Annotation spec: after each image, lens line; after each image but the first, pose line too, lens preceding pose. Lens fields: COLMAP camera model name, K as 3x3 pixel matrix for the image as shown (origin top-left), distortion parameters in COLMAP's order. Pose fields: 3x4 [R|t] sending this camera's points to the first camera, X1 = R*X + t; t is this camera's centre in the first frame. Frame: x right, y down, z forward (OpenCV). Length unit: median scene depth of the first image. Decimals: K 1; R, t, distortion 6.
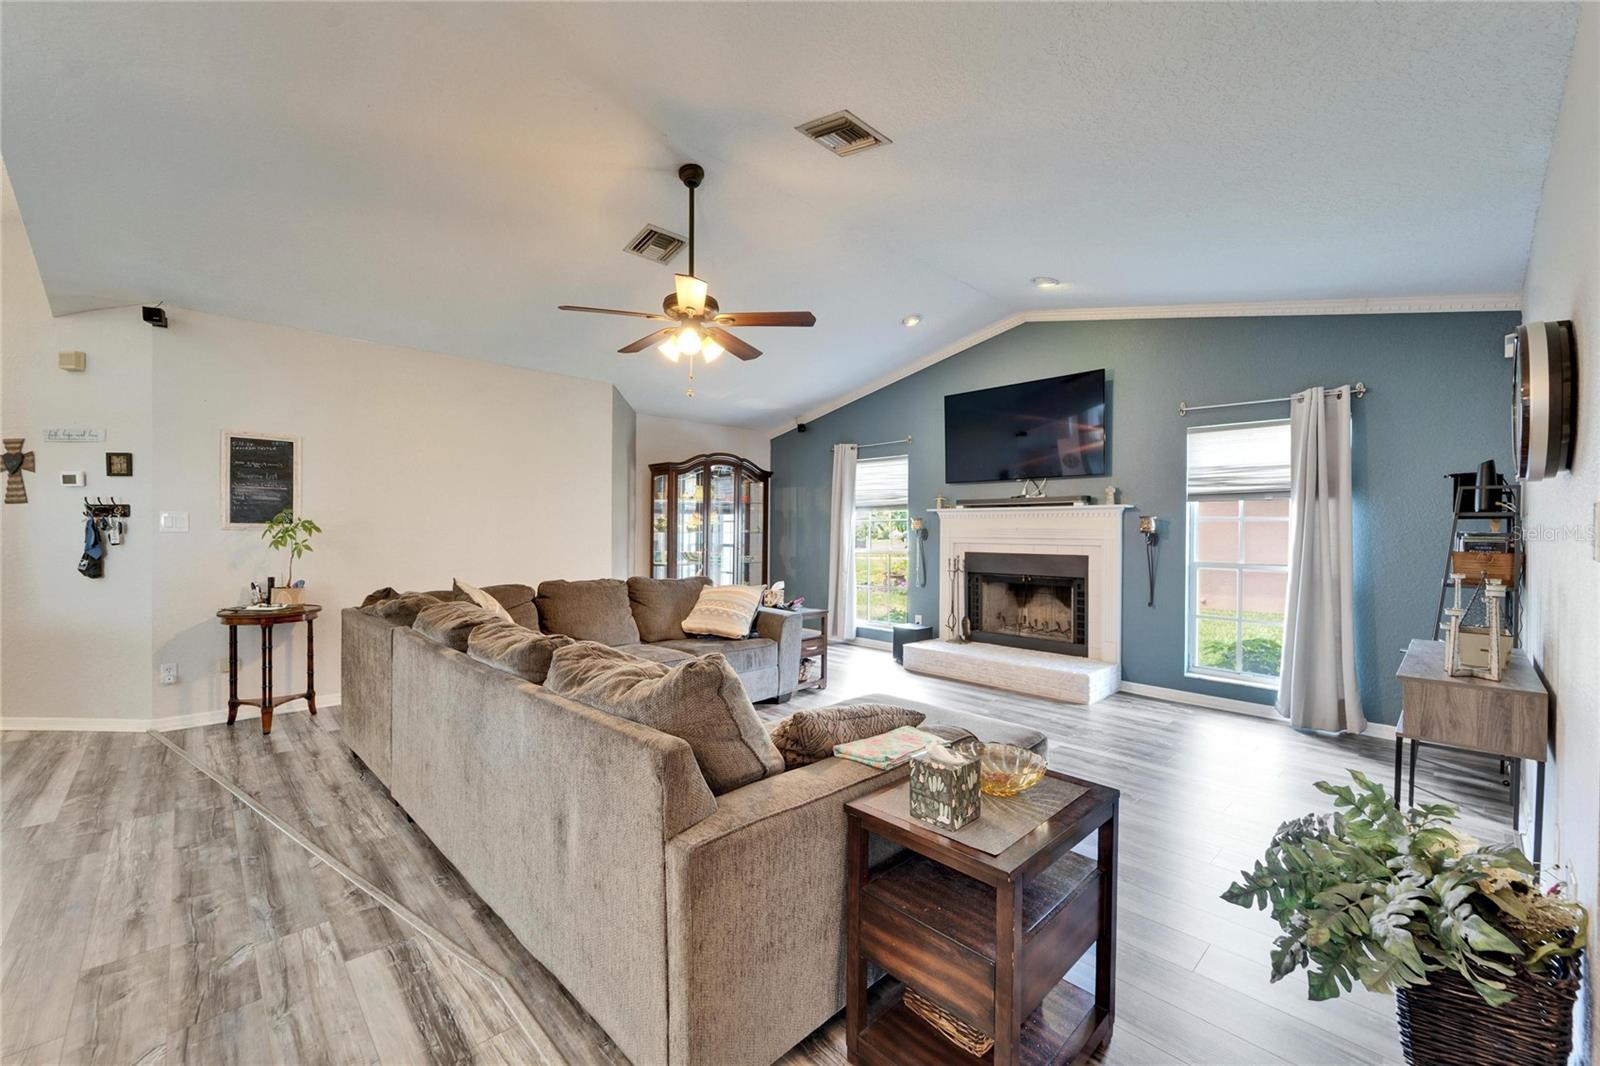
lens RADIAL K [[644.7, 0, 792.1], [0, 644.7, 530.8], [0, 0, 1]] dist [0.000897, -0.000302]
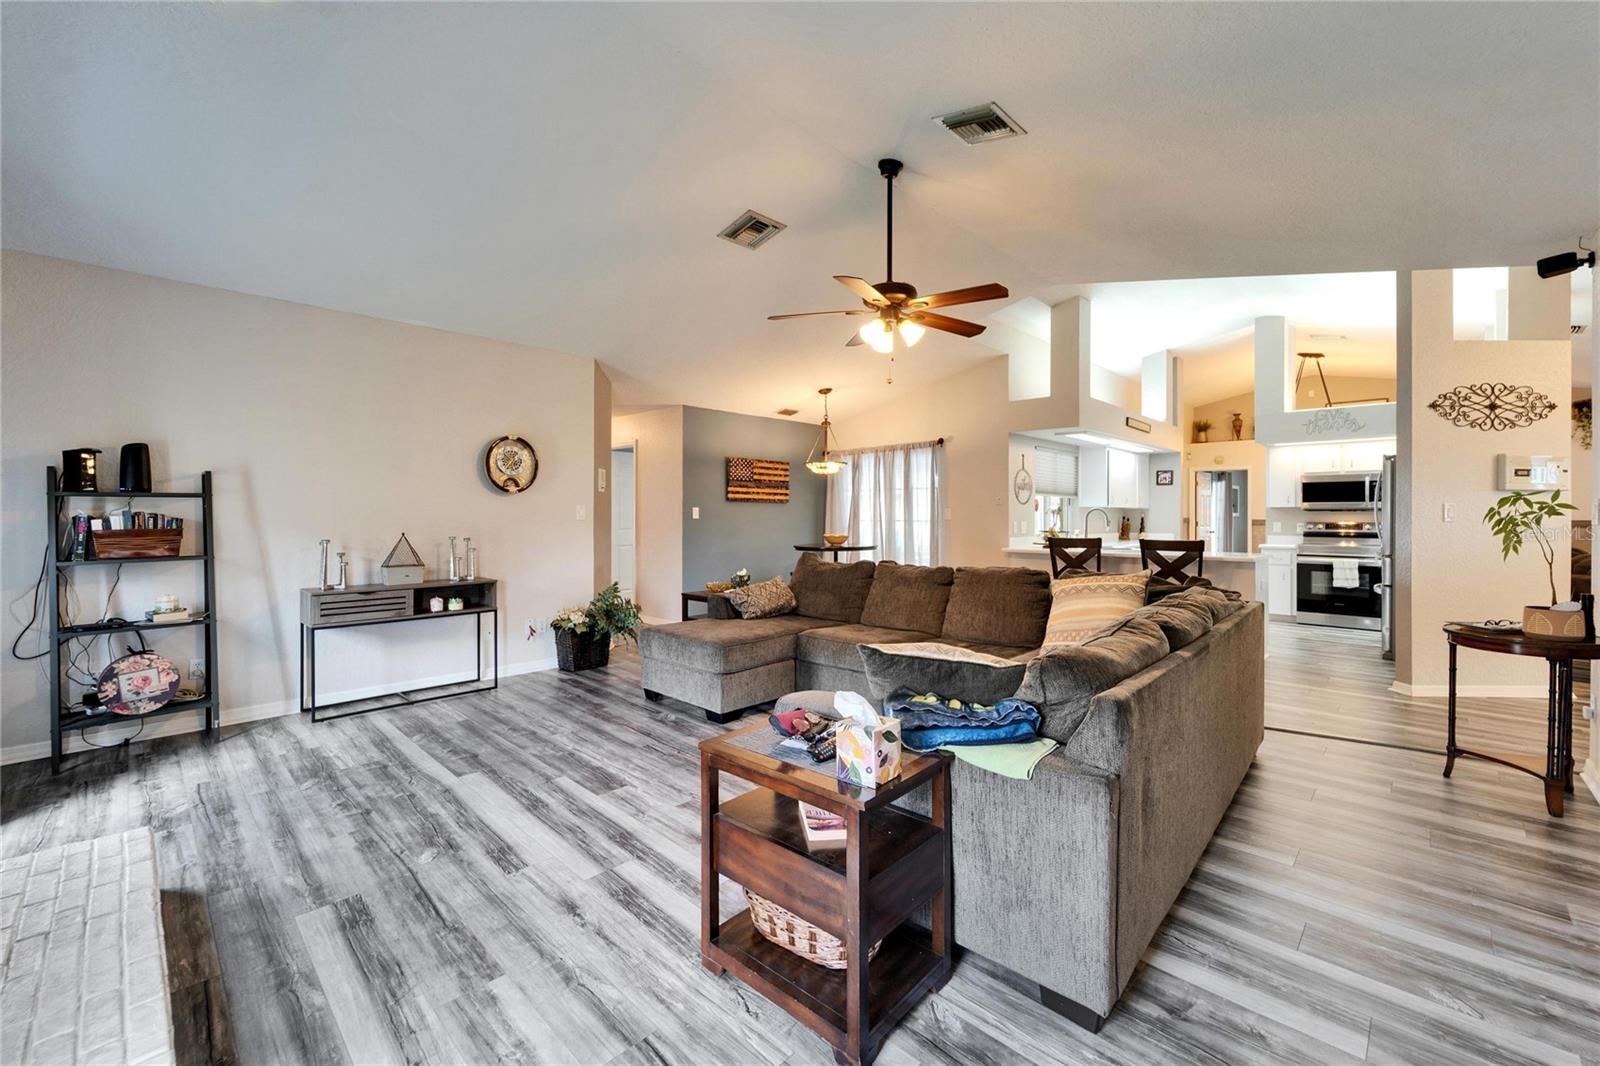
lens RADIAL K [[650.9, 0, 788.9], [0, 650.9, 511.2], [0, 0, 1]] dist [0.001302, -0.000173]
pose [[-0.999465, -0.010422, -0.030994, 0.022653], [-0.010418, 0.999946, -0.000314, -0.004128], [0.030996, 0.000009, -0.999520, 1.444079]]
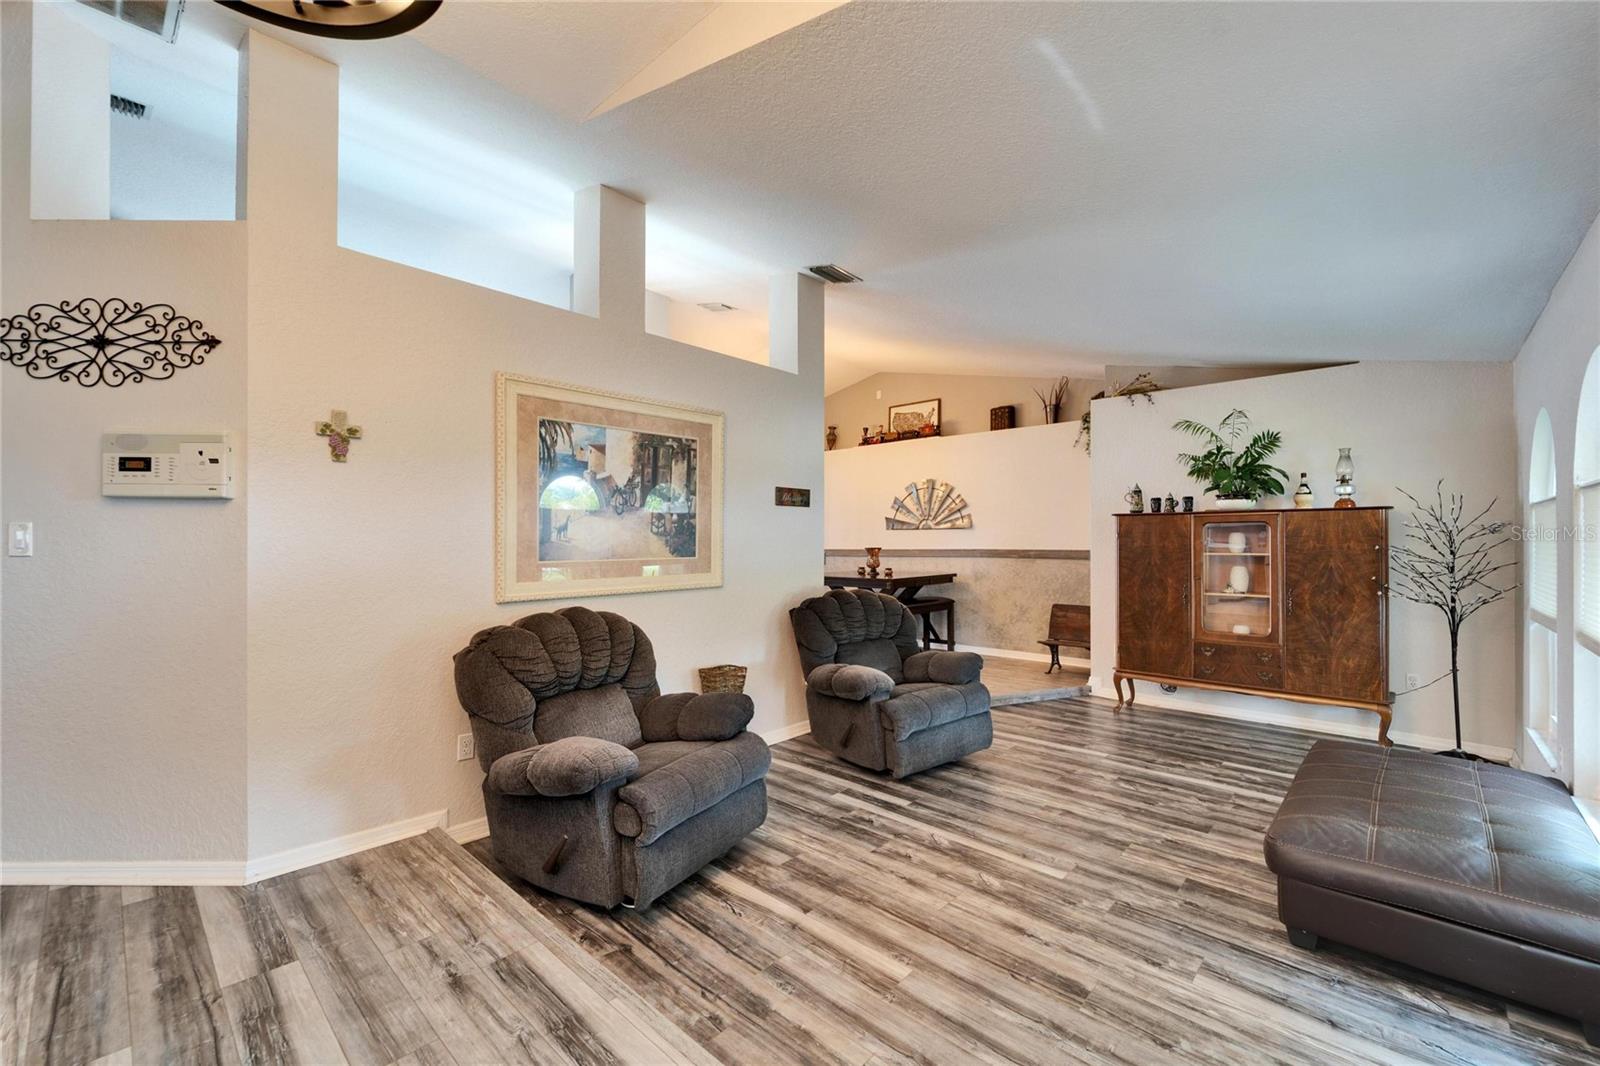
lens RADIAL K [[655.9, 0, 786.4], [0, 655.9, 535.0], [0, 0, 1]] dist [-0.000204, -0.000586]
pose [[-0.998802, -0.009282, -0.048056, -1.531360], [-0.008801, 0.999909, -0.010221, -0.014710], [0.048147, -0.009786, -0.998792, 1.070635]]
